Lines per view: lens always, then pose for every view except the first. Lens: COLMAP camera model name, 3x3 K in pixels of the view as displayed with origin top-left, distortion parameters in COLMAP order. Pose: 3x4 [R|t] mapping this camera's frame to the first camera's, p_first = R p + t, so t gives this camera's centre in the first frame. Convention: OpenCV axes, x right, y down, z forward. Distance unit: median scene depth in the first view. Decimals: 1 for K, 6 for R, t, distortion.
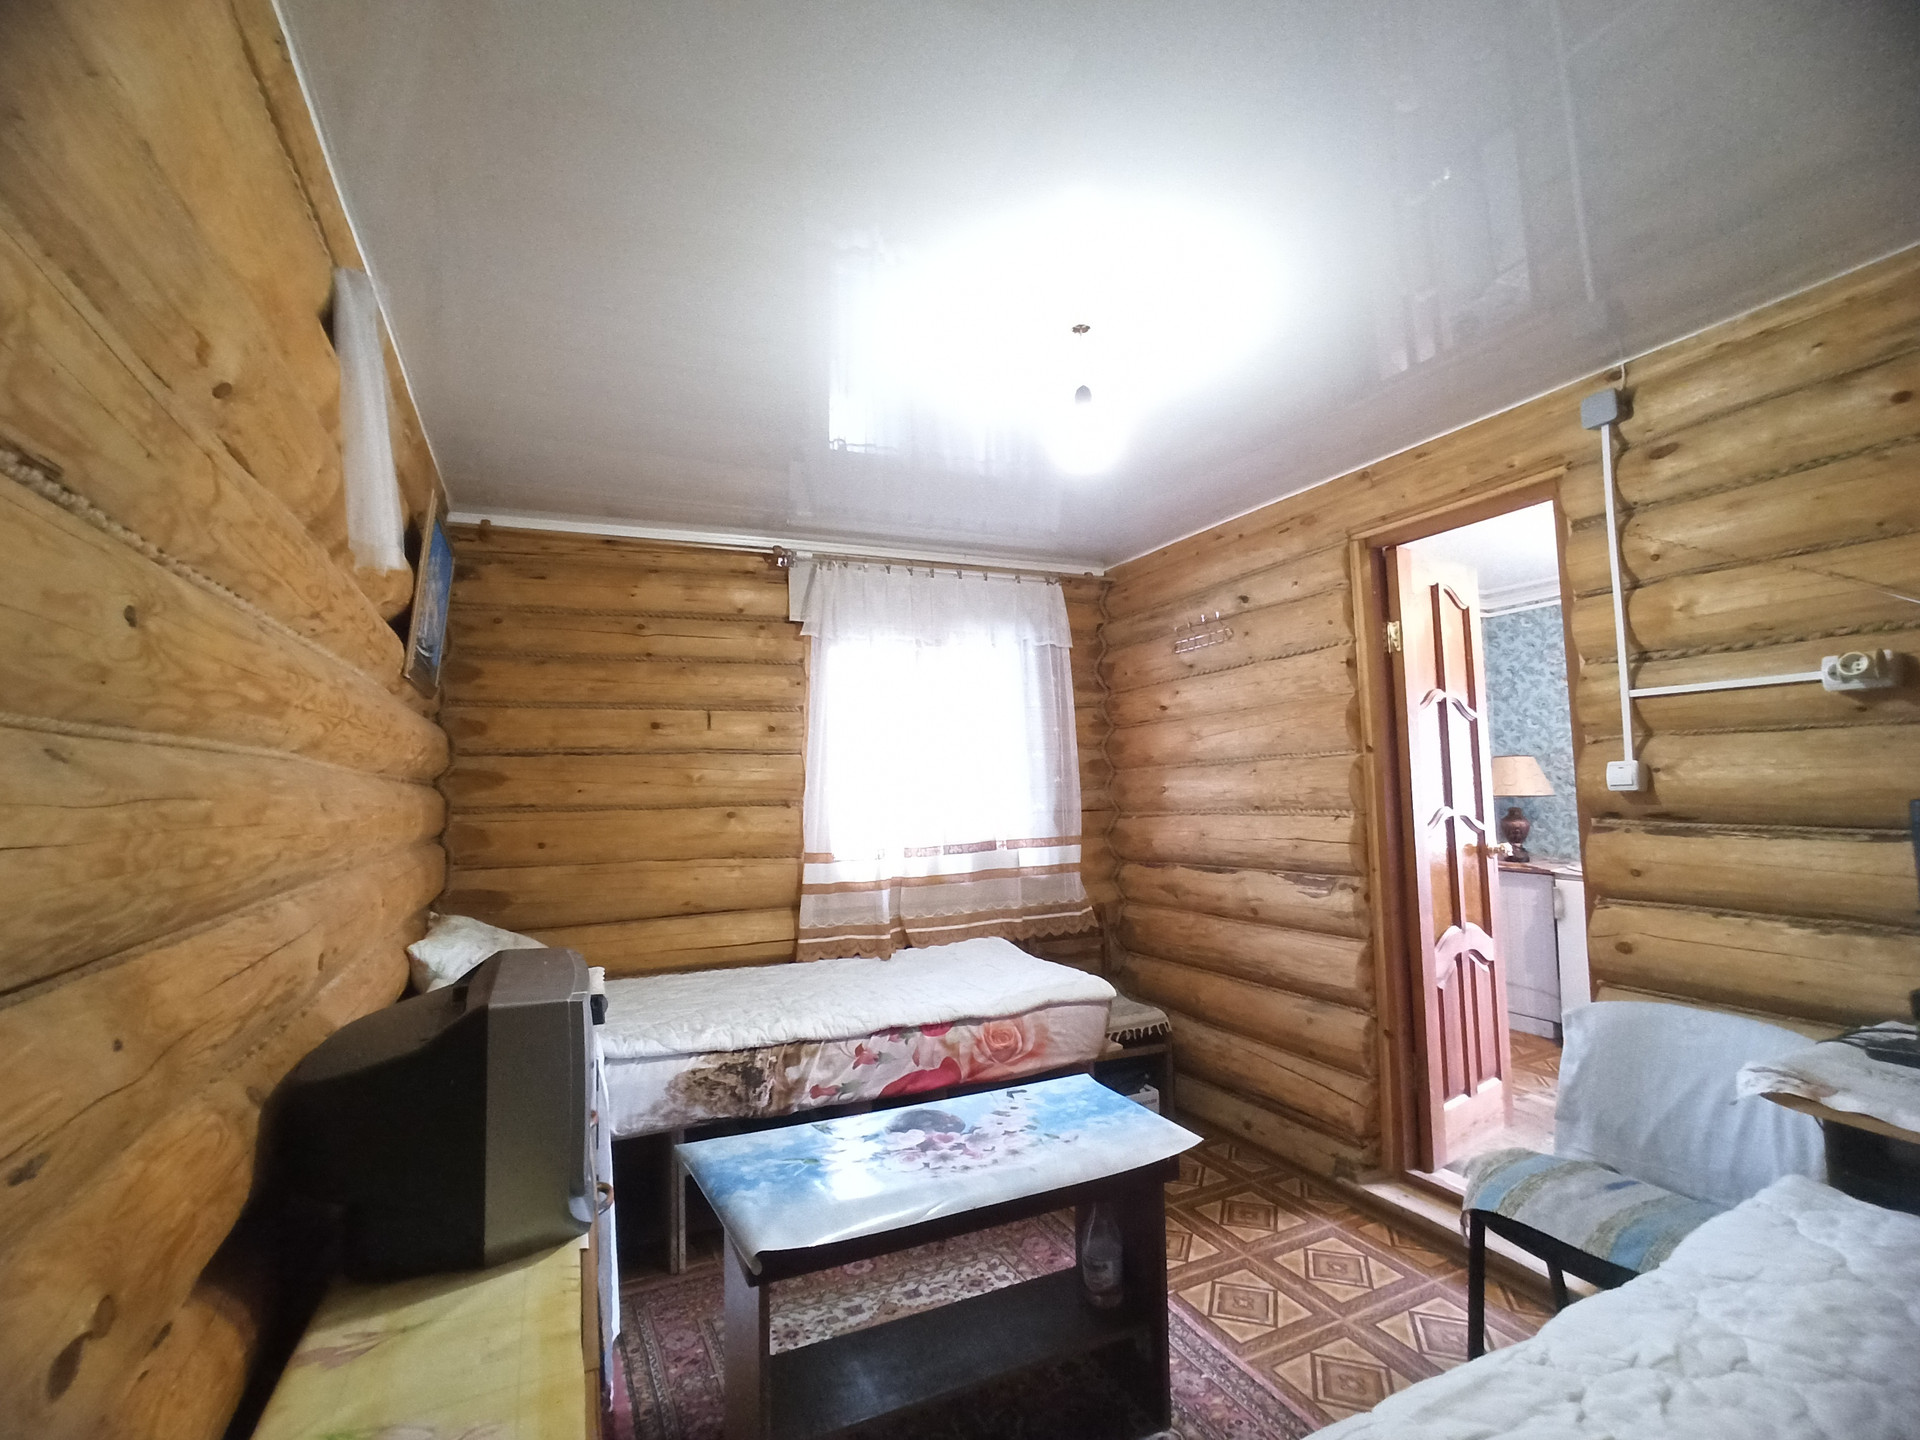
lens RADIAL K [[873.9, 0, 961.8], [0, 873.9, 719.0], [0, 0, 1]] dist [-0.059226, 0.035172]
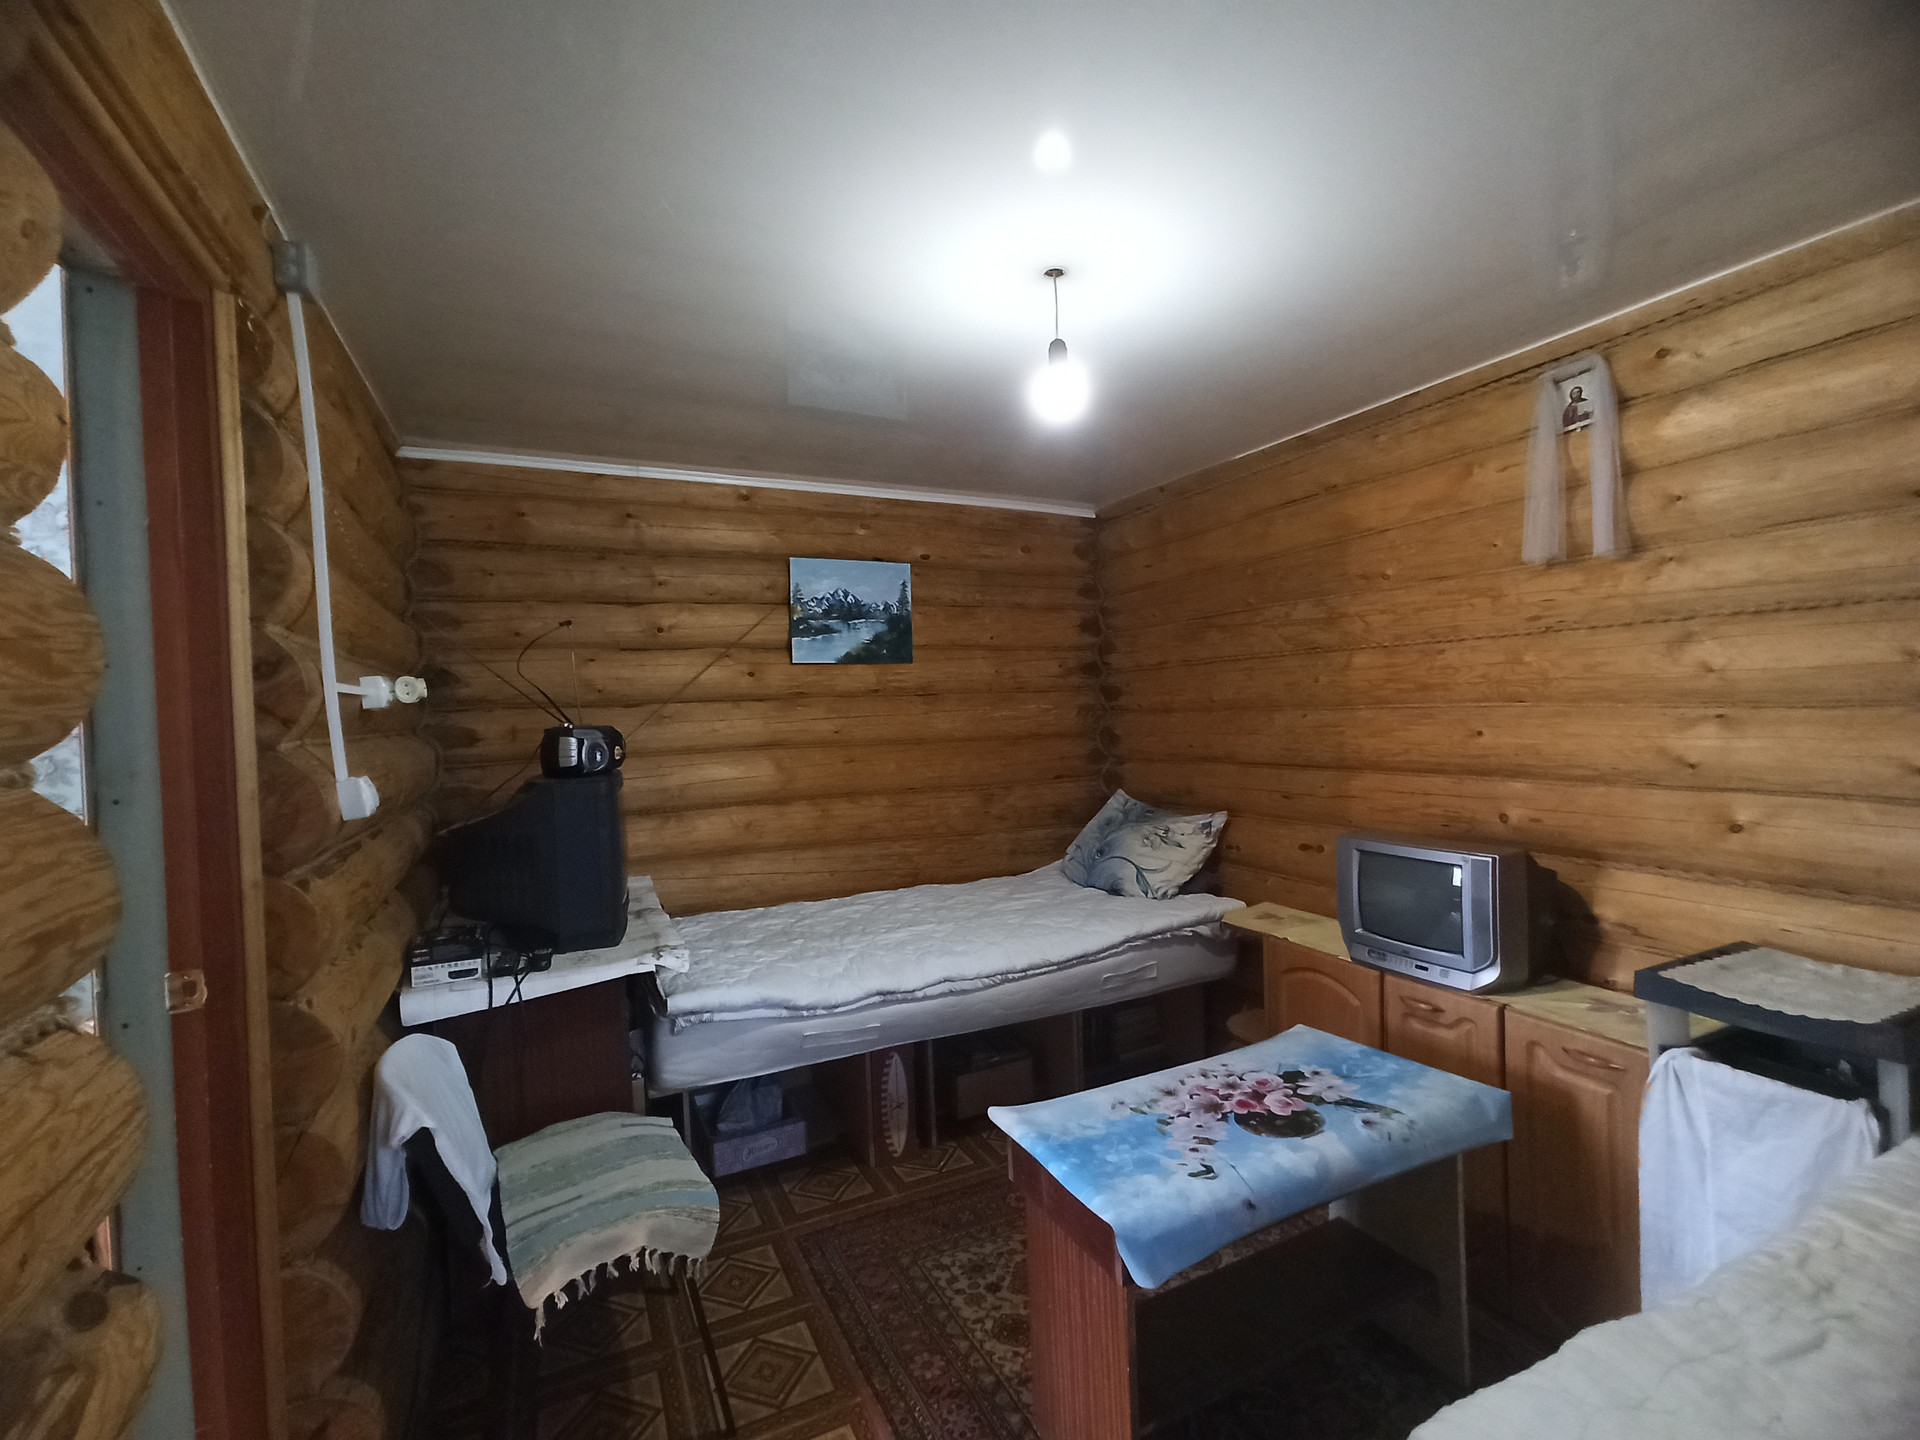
lens RADIAL K [[873.9, 0, 961.8], [0, 873.9, 719.0], [0, 0, 1]] dist [-0.059226, 0.035172]
pose [[-0.998308, 0.056201, -0.014944, 0.169821], [0.057041, 0.996348, -0.063543, 0.050848], [0.011319, -0.064288, -0.997867, 1.155160]]
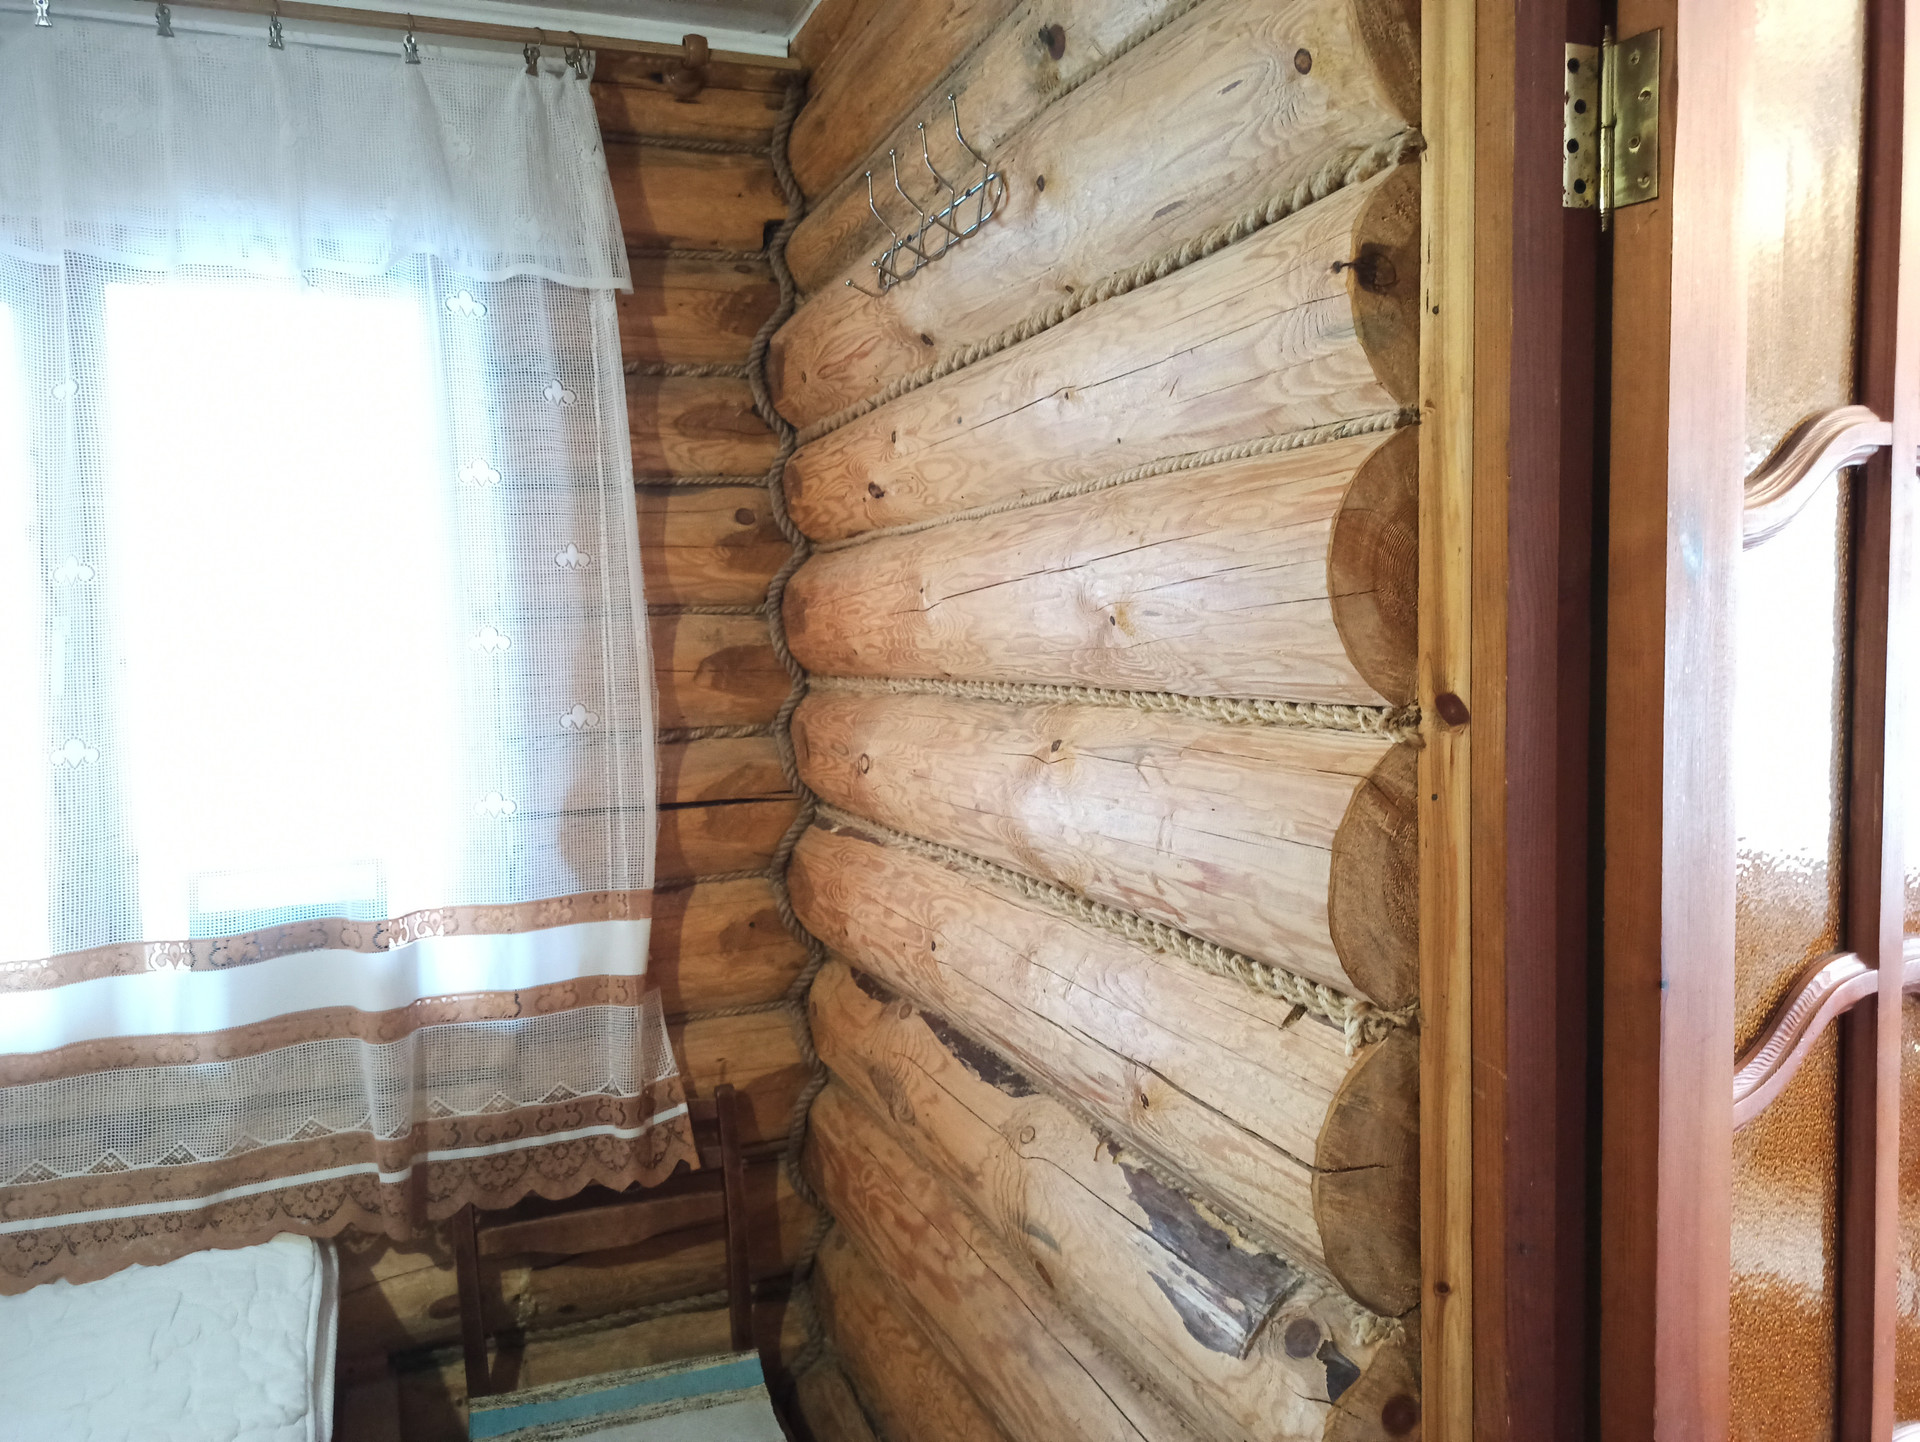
lens RADIAL K [[1433.0, 0, 954.5], [0, 1433.0, 717.6], [0, 0, 1]] dist [0.026805, -0.003561]
pose [[0.998325, 0.005849, -0.057553, 0.343118], [0.003157, 0.987884, 0.155164, -0.014244], [0.057763, -0.155086, 0.986211, 0.606159]]
